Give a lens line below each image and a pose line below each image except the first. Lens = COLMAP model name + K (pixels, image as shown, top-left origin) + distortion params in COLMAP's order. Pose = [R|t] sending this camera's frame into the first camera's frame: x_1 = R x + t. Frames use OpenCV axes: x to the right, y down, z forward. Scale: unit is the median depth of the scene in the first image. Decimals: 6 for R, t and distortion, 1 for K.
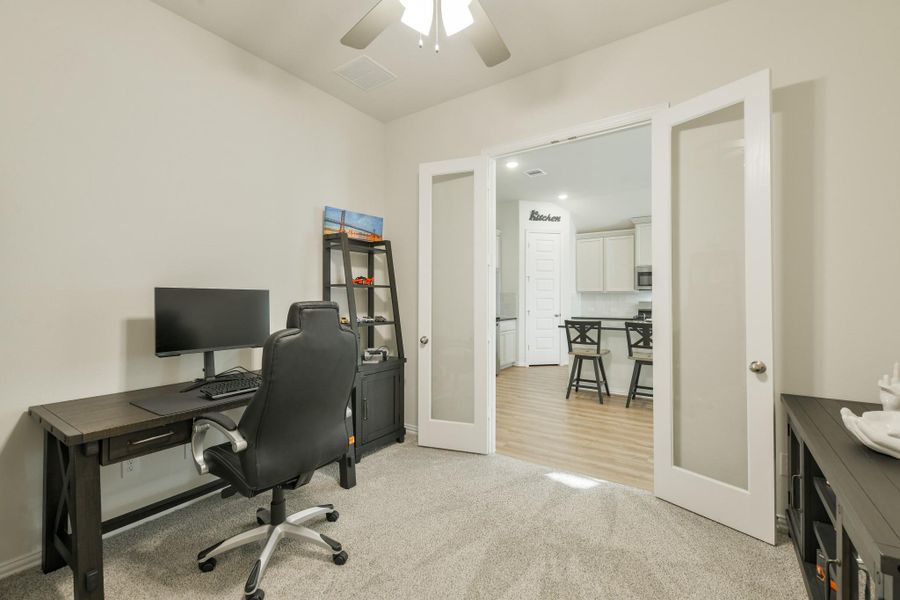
lens RADIAL K [[384.5, 0, 450.8], [0, 384.5, 295.9], [0, 0, 1]] dist [0.021692, -0.009354]
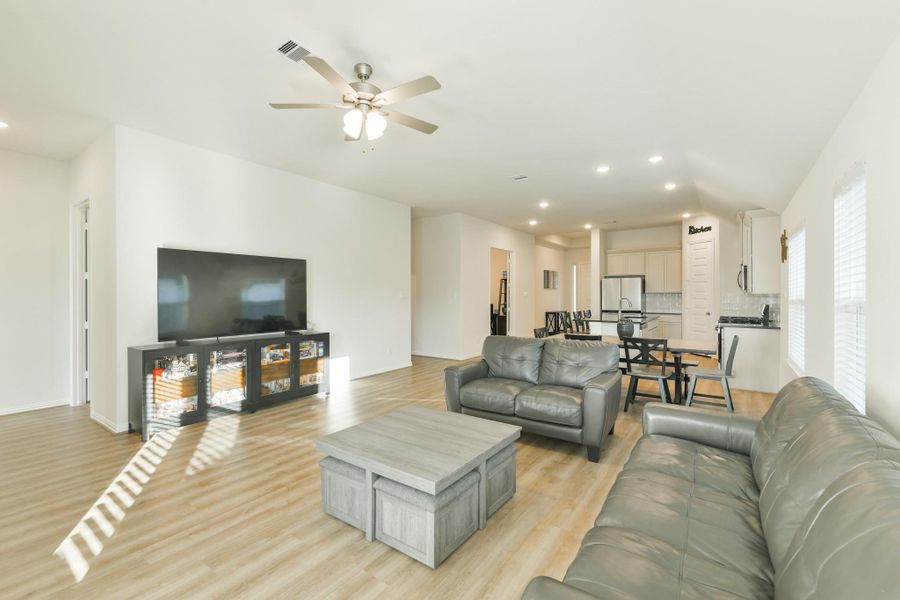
lens RADIAL K [[384.5, 0, 450.8], [0, 384.5, 295.9], [0, 0, 1]] dist [0.021692, -0.009354]
pose [[-0.009961, 0.006822, -0.999927, 1.446888], [0.005990, 0.999959, 0.006762, -0.013400], [0.999932, -0.005922, -0.010001, 0.249730]]
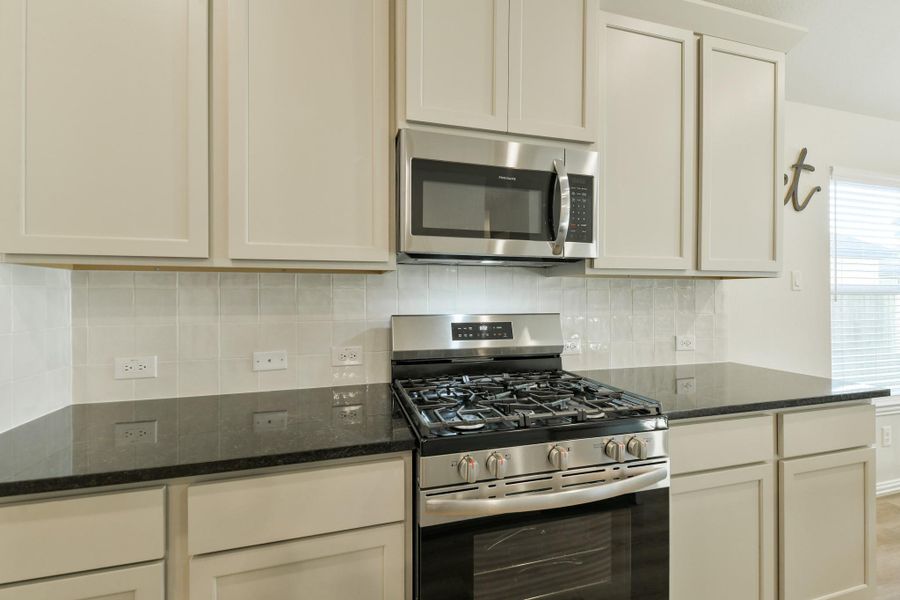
lens RADIAL K [[384.5, 0, 450.8], [0, 384.5, 295.9], [0, 0, 1]] dist [0.021692, -0.009354]
pose [[0.630267, 0.003817, 0.776369, 0.340587], [-0.004298, 0.999990, -0.001427, 0.004181], [-0.776367, -0.002438, 0.630277, 0.839174]]
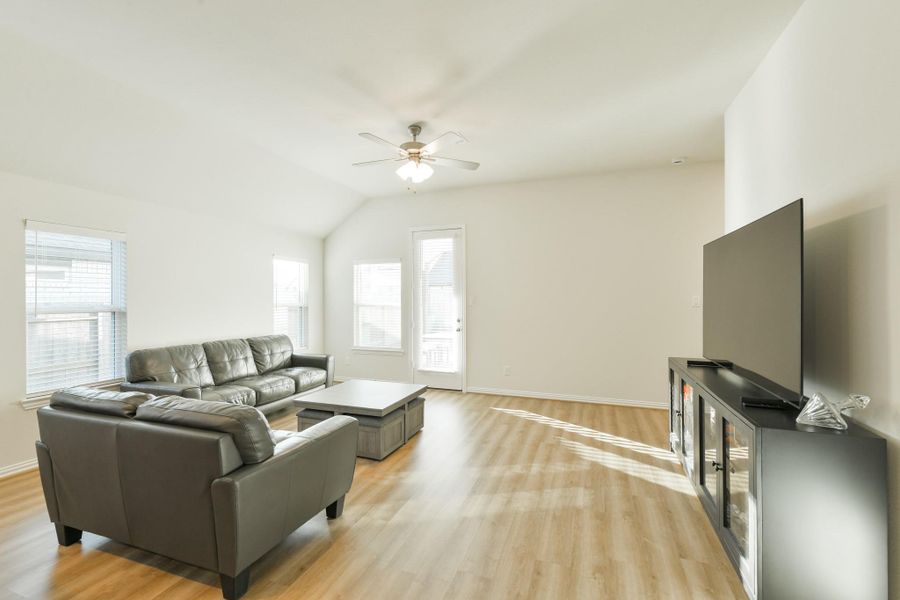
lens RADIAL K [[384.5, 0, 450.8], [0, 384.5, 295.9], [0, 0, 1]] dist [0.021692, -0.009354]
pose [[-0.258336, 0.011258, 0.965990, 0.526466], [0.002821, 0.999937, -0.010899, -0.015343], [-0.966051, -0.000091, -0.258351, 0.243036]]
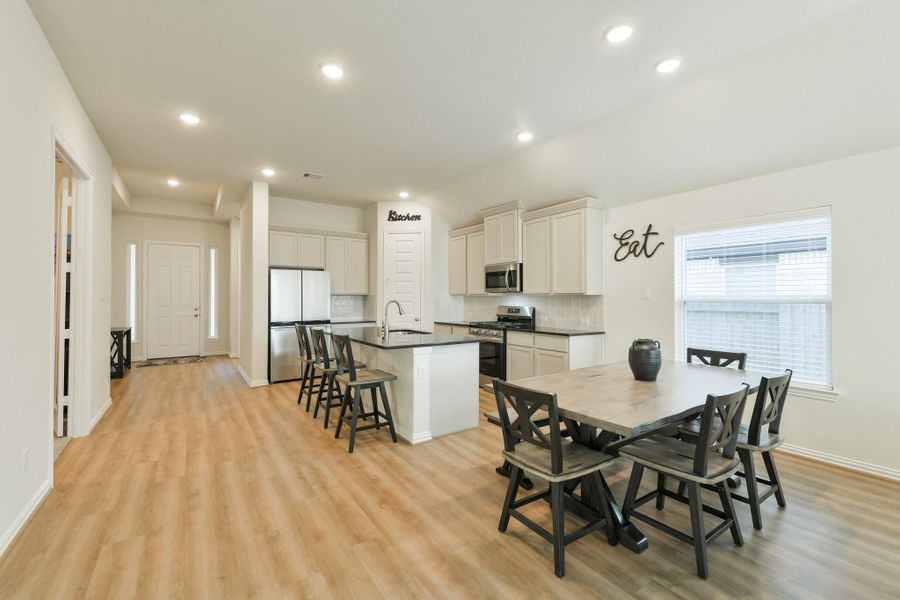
lens RADIAL K [[384.5, 0, 450.8], [0, 384.5, 295.9], [0, 0, 1]] dist [0.021692, -0.009354]
pose [[0.935390, 0.003293, -0.353603, 0.696645], [-0.004480, 0.999987, -0.002539, -0.005031], [0.353590, 0.003959, 0.935392, 0.144410]]
